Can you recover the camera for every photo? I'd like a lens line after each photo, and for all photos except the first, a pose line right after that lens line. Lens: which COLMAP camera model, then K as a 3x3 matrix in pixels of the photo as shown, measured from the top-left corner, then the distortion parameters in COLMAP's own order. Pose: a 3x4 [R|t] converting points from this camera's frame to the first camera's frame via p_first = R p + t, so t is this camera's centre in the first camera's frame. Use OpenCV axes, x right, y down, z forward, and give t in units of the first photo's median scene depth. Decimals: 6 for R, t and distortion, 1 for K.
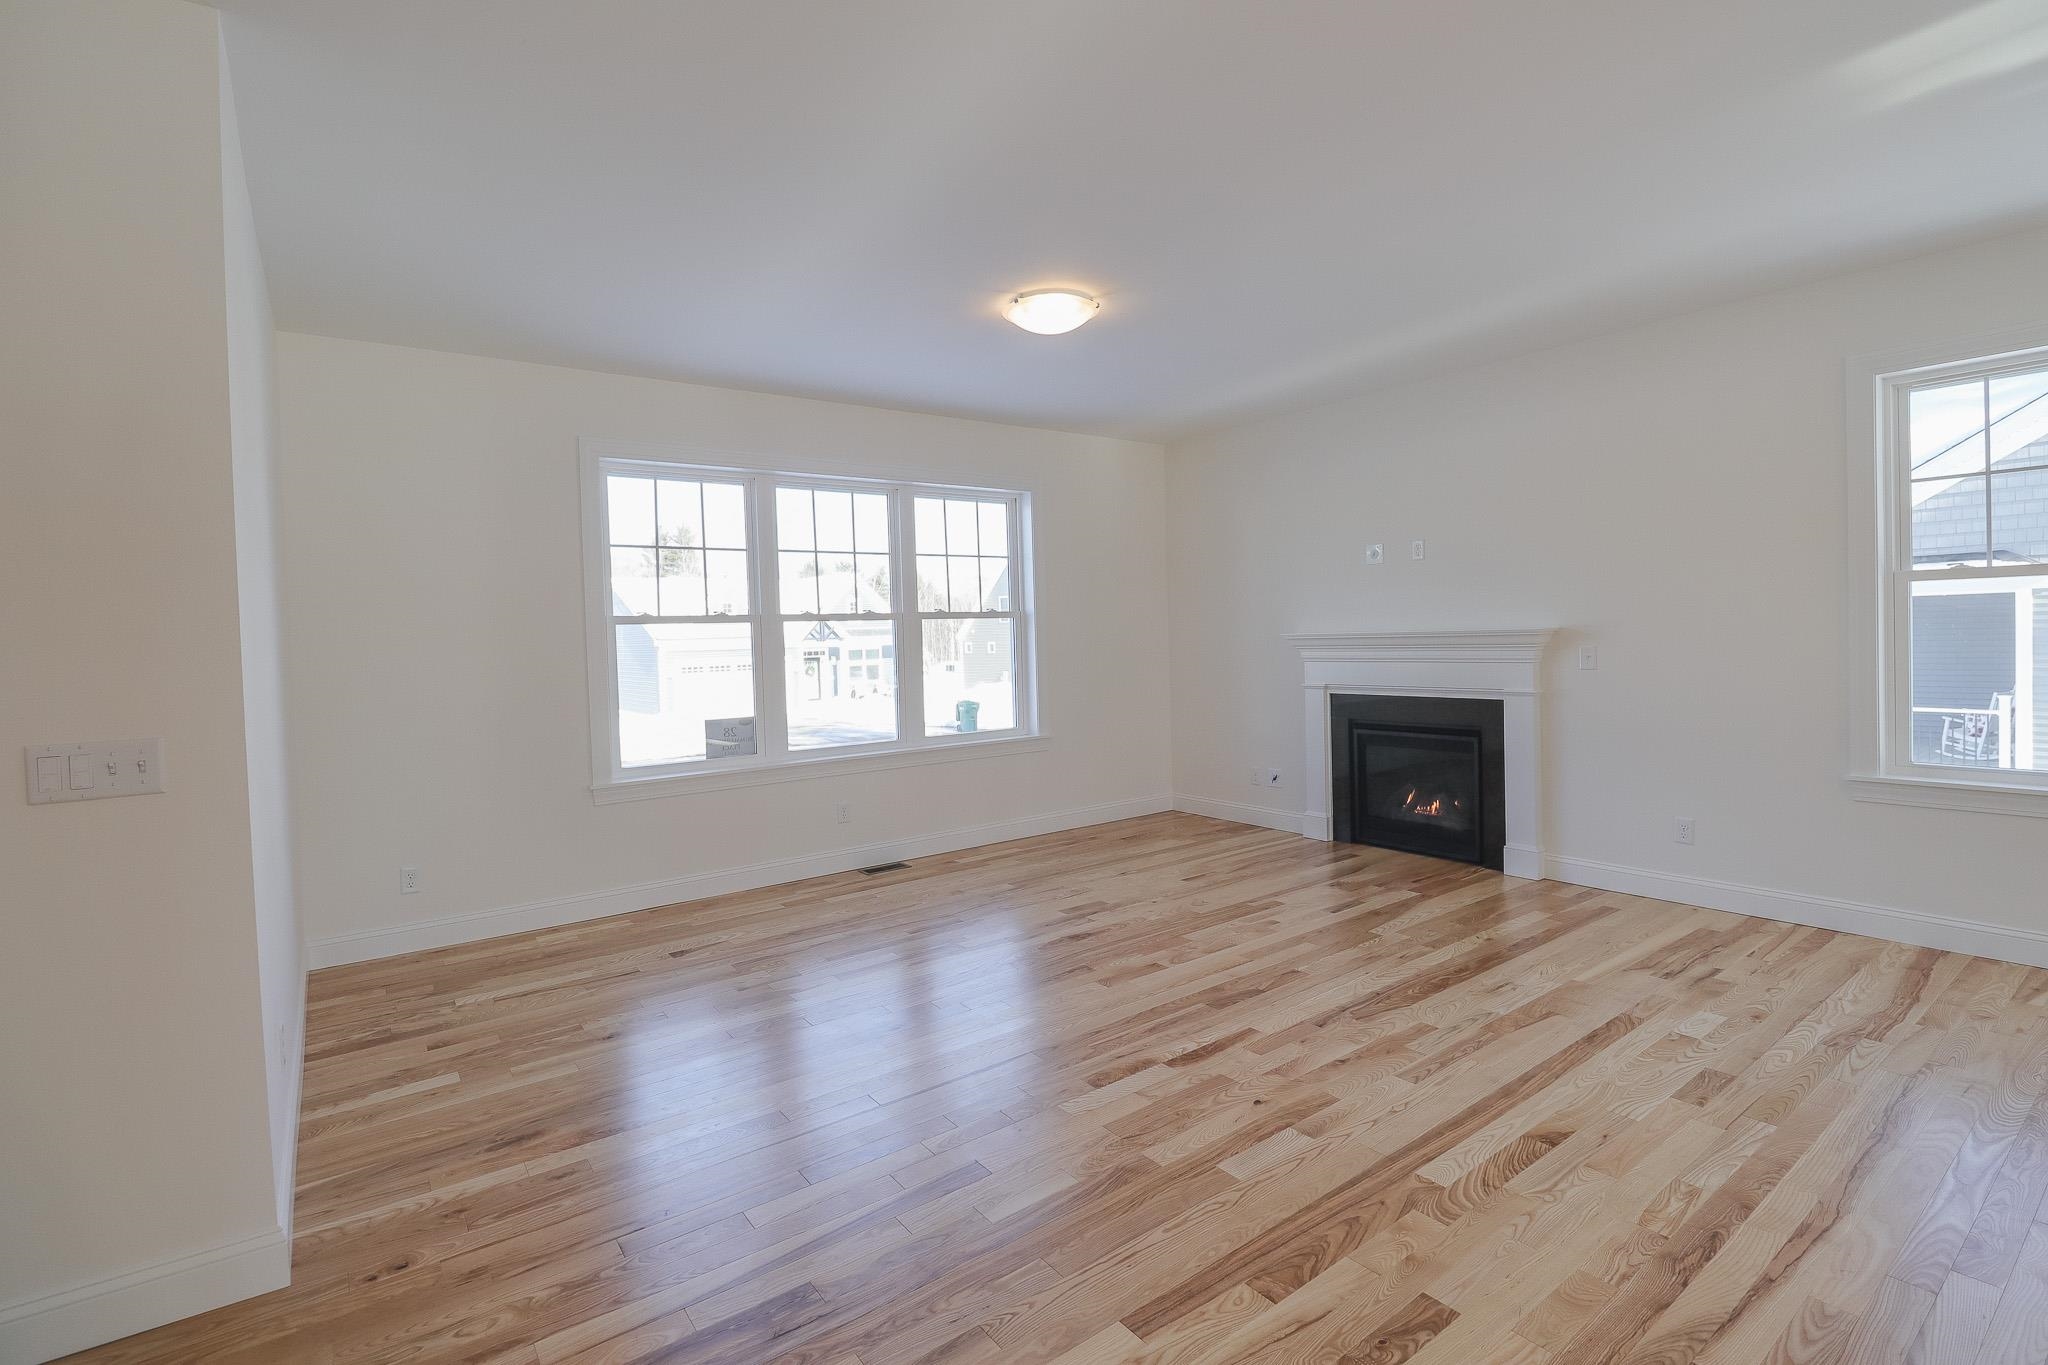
lens RADIAL K [[974.0, 0, 1021.6], [0, 974.0, 670.9], [0, 0, 1]] dist [-0.019703, -0.004851]
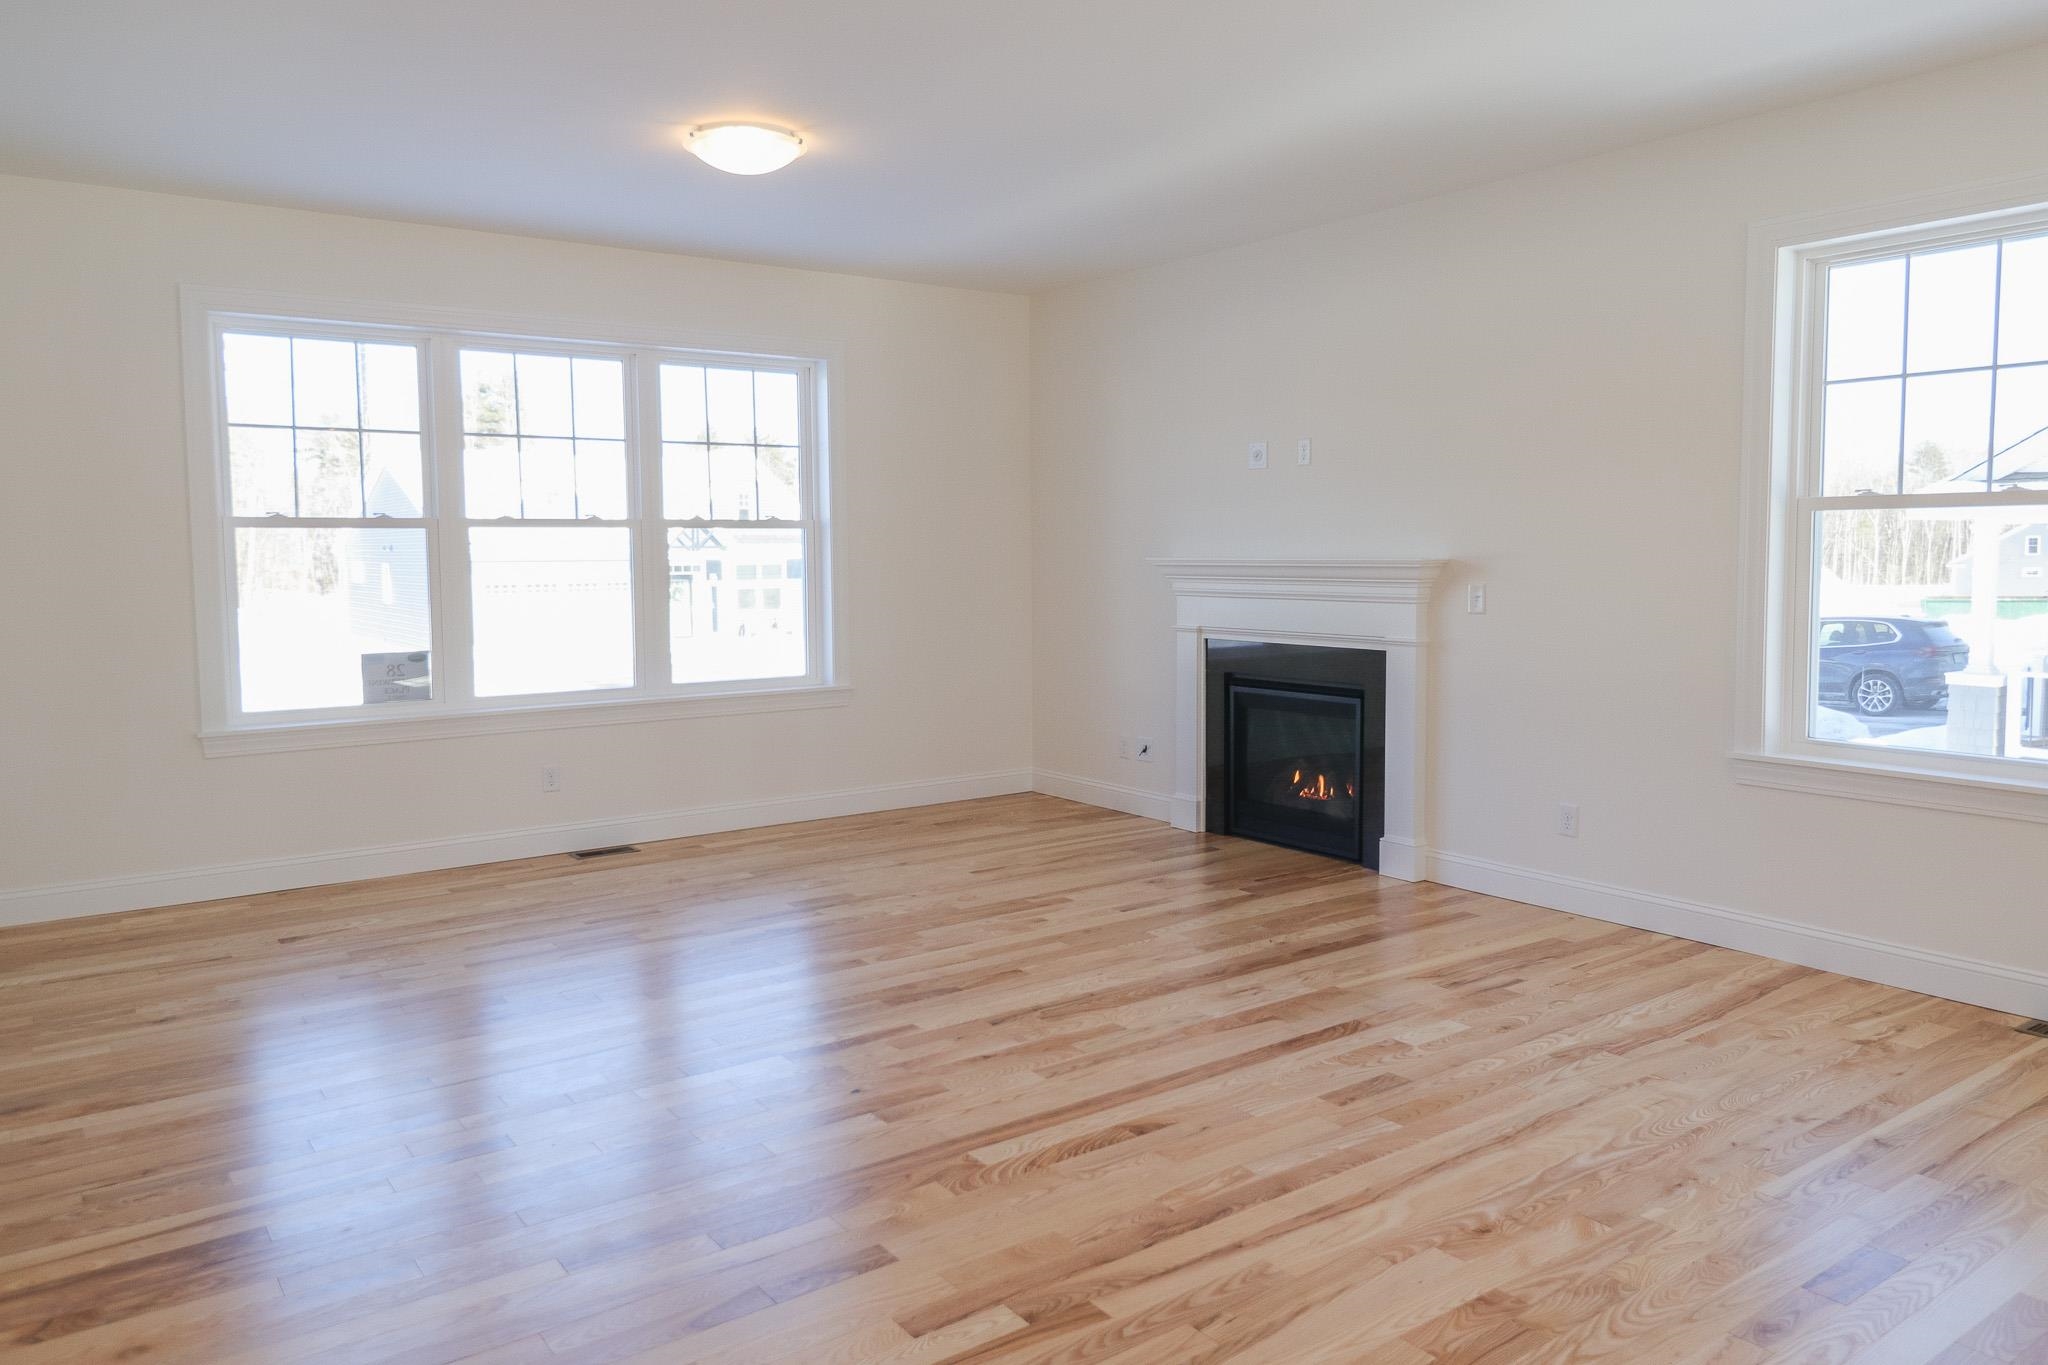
lens RADIAL K [[1475.8, 0, 1023.2], [0, 1475.8, 675.5], [0, 0, 1]] dist [-0.008494, 0.005884]
pose [[0.999754, 0.022116, -0.001949, 0.219430], [-0.021991, 0.998506, 0.050027, -0.002521], [0.003052, -0.049972, 0.998746, -0.183149]]
